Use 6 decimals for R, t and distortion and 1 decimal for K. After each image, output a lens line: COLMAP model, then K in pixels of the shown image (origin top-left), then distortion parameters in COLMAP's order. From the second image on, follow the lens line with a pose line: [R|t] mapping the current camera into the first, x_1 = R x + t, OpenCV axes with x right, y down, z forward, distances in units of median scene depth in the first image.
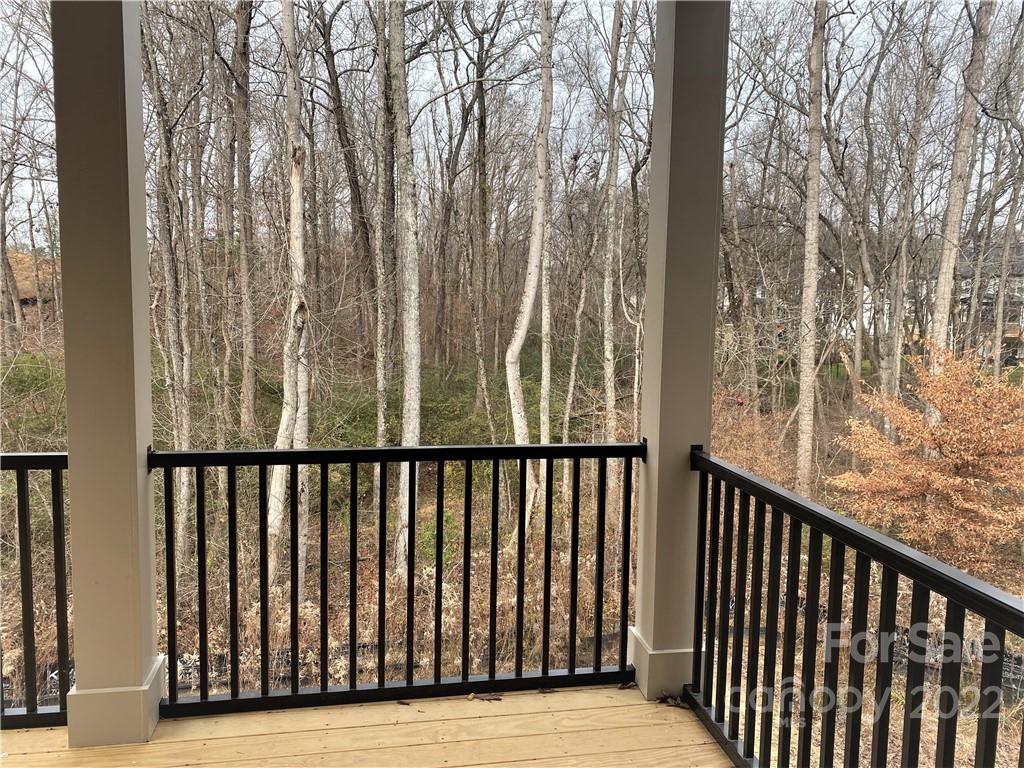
lens RADIAL K [[779.1, 0, 515.4], [0, 779.1, 379.1], [0, 0, 1]] dist [0.056234, -0.070765]
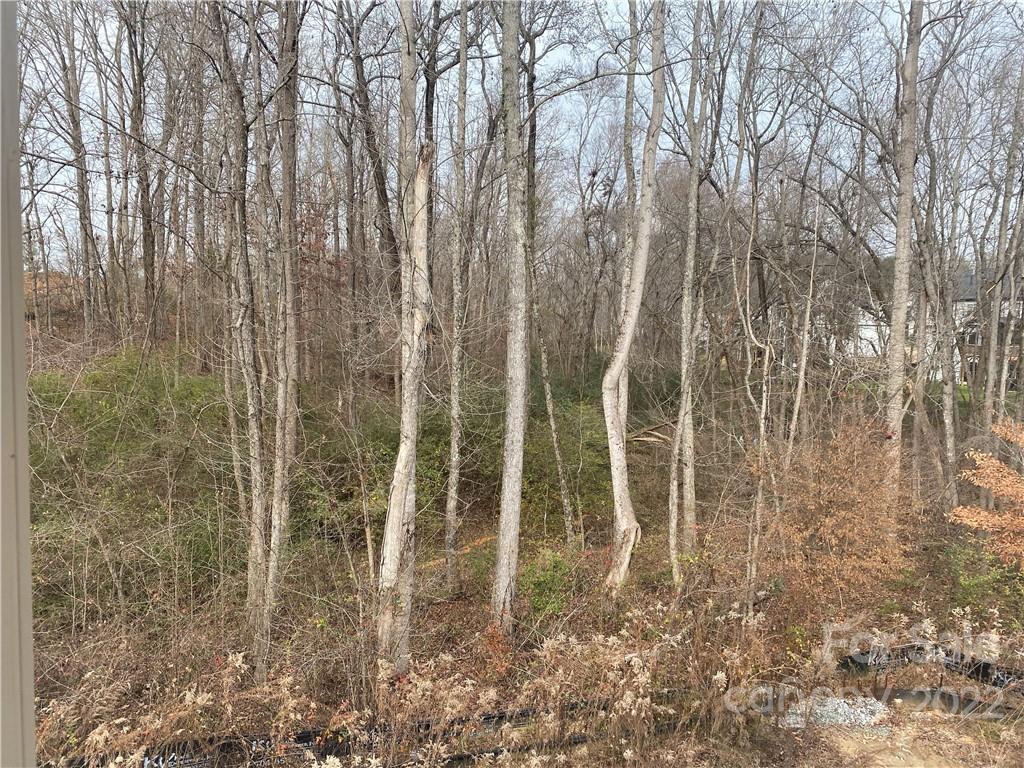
lens RADIAL K [[779.1, 0, 509.3], [0, 779.1, 388.3], [0, 0, 1]] dist [0.056234, -0.070765]
pose [[0.999636, 0.005777, 0.026370, -0.092083], [-0.005450, 0.999908, -0.012447, -0.006148], [-0.026439, 0.012299, 0.999575, 0.059023]]
